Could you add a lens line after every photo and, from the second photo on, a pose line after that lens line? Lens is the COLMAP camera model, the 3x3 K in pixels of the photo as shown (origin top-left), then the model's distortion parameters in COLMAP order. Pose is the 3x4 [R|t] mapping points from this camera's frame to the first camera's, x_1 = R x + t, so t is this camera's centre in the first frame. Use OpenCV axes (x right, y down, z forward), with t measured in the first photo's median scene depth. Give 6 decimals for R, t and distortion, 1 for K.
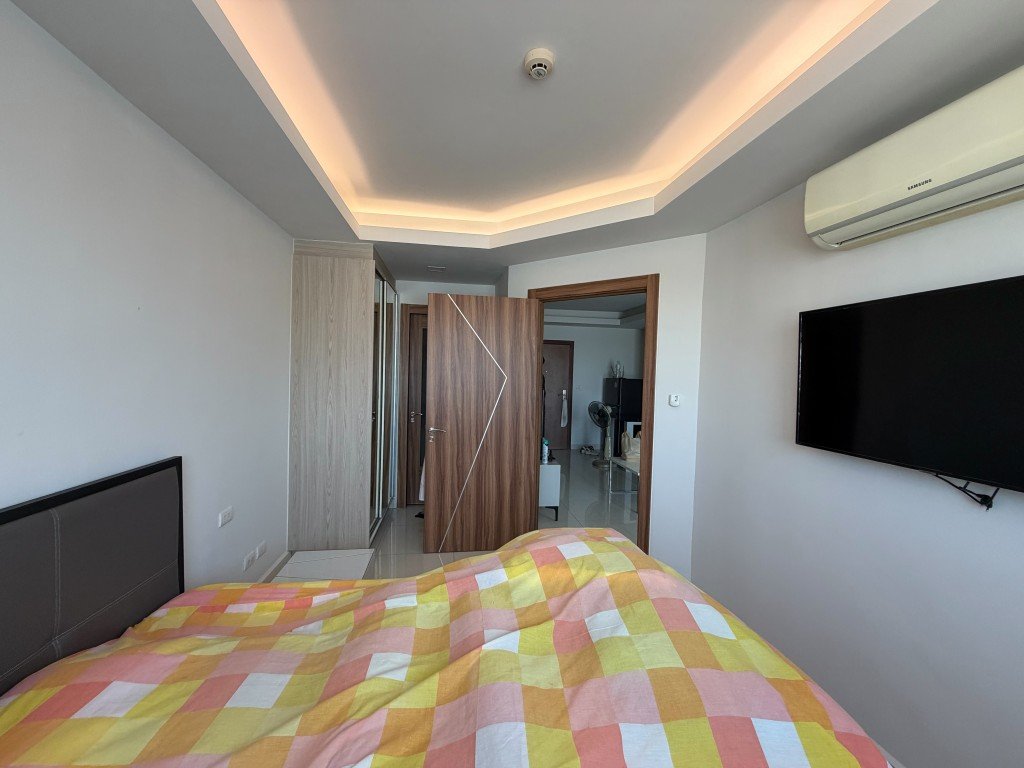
lens RADIAL K [[407.7, 0, 507.9], [0, 407.7, 384.0], [0, 0, 1]] dist [-0.000601, 0.000072]
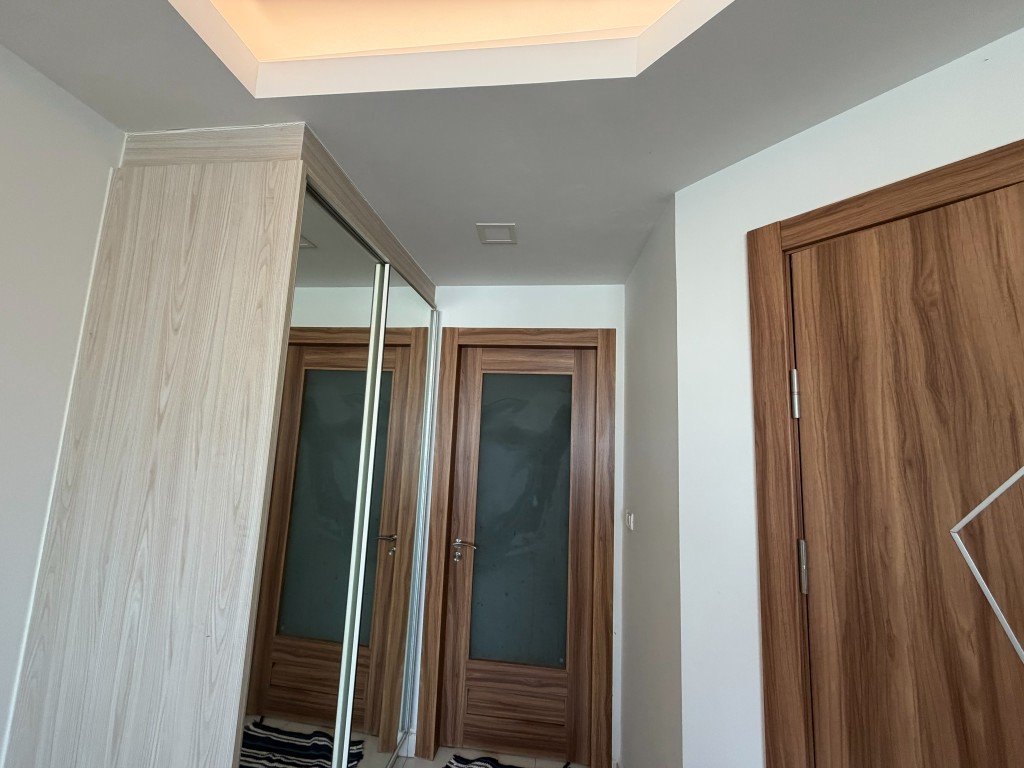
lens RADIAL K [[407.7, 0, 507.9], [0, 407.7, 384.0], [0, 0, 1]] dist [-0.000601, 0.000072]
pose [[0.967210, -0.017917, -0.253346, -0.065327], [-0.023514, 0.986907, -0.159568, -0.057442], [0.252888, 0.160293, 0.954125, 0.733396]]
